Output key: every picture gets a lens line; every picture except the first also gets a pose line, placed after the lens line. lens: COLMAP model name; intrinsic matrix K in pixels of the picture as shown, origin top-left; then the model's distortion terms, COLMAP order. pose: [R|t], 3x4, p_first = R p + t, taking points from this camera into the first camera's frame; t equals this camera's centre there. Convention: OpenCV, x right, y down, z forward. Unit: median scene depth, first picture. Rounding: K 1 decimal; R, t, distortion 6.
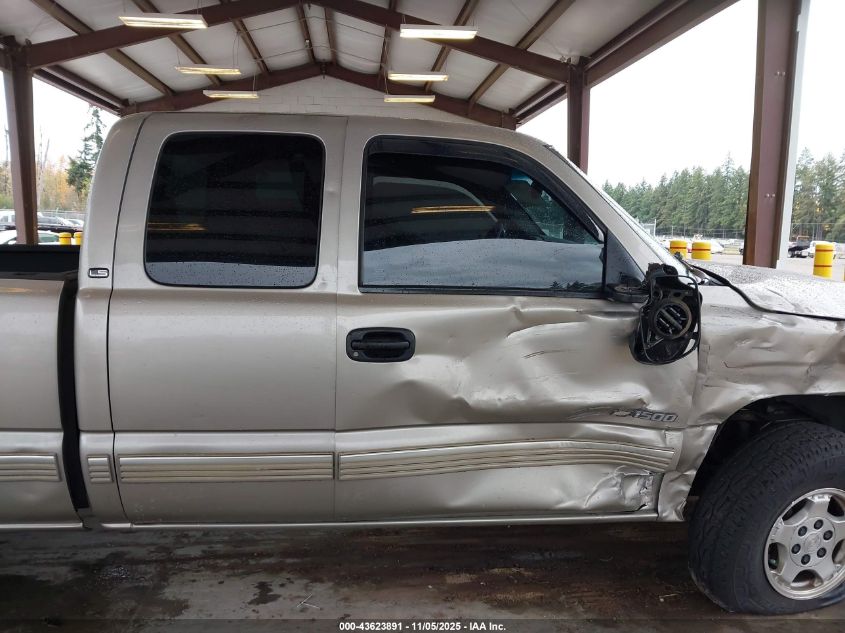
lens RADIAL K [[651.5, 0, 412.1], [0, 651.5, 317.9], [0, 0, 1]] dist [0.090123, -0.140028]
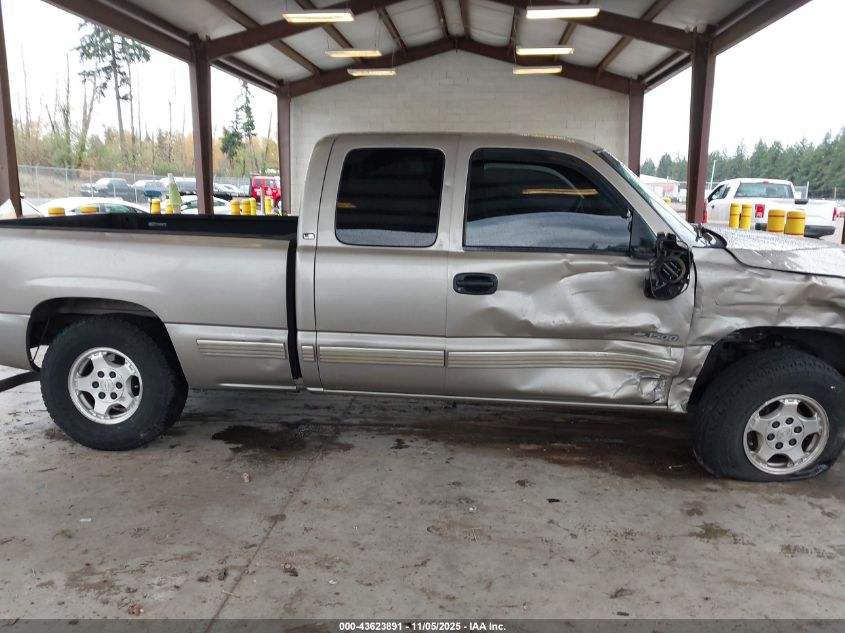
lens RADIAL K [[651.5, 0, 412.1], [0, 651.5, 317.9], [0, 0, 1]] dist [0.090123, -0.140028]
pose [[0.980624, 0.032606, -0.193167, 0.096013], [-0.022087, 0.998166, 0.056360, 0.034159], [0.194651, -0.051002, 0.979546, -0.512295]]
